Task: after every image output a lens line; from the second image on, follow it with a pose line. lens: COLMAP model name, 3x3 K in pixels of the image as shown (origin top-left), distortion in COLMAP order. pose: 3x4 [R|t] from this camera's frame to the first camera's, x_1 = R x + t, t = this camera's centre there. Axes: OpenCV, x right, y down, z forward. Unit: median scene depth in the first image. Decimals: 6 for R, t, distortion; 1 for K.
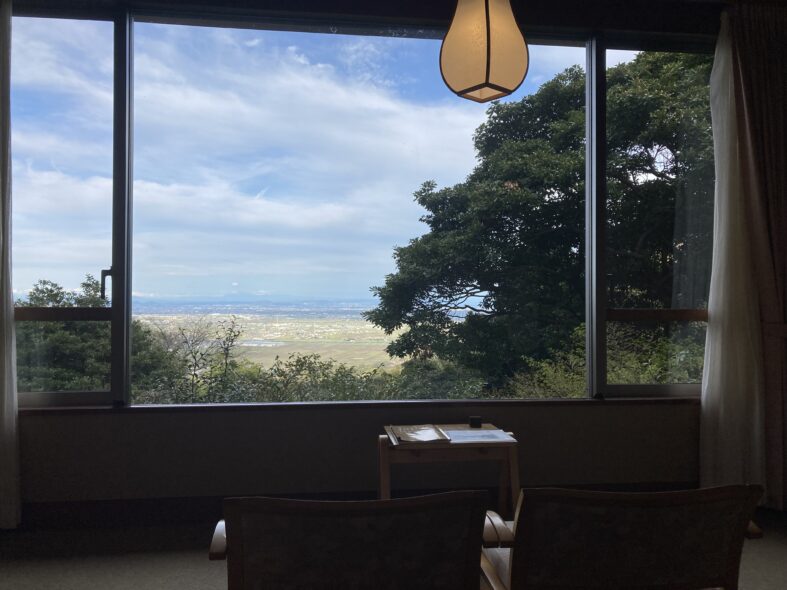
lens RADIAL K [[637.1, 0, 393.5], [0, 637.1, 295.0], [0, 0, 1]] dist [0.010286, 0.007483]
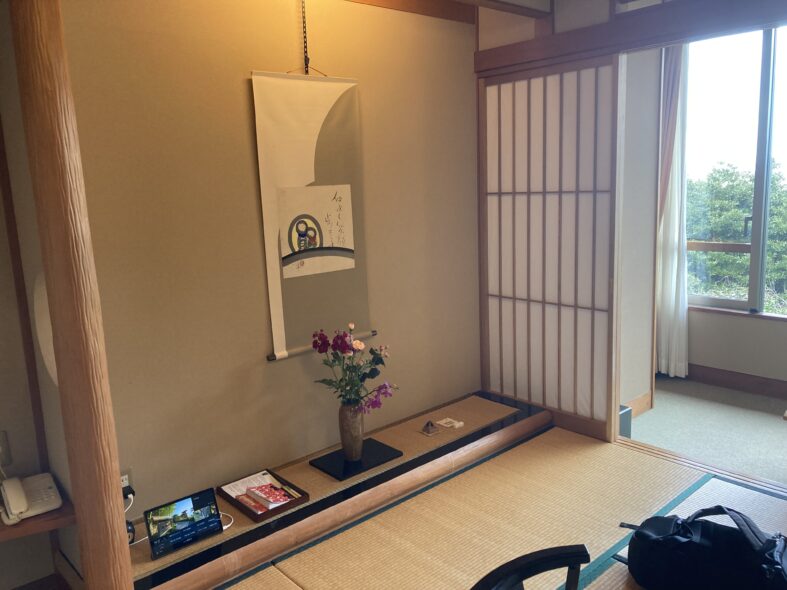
lens RADIAL K [[637.1, 0, 393.5], [0, 637.1, 295.0], [0, 0, 1]] dist [0.010286, 0.007483]
pose [[0.564042, 0.115713, -0.817599, 0.054445], [0.061795, 0.981441, 0.181532, -0.033458], [0.823431, -0.152915, 0.546423, -0.085620]]
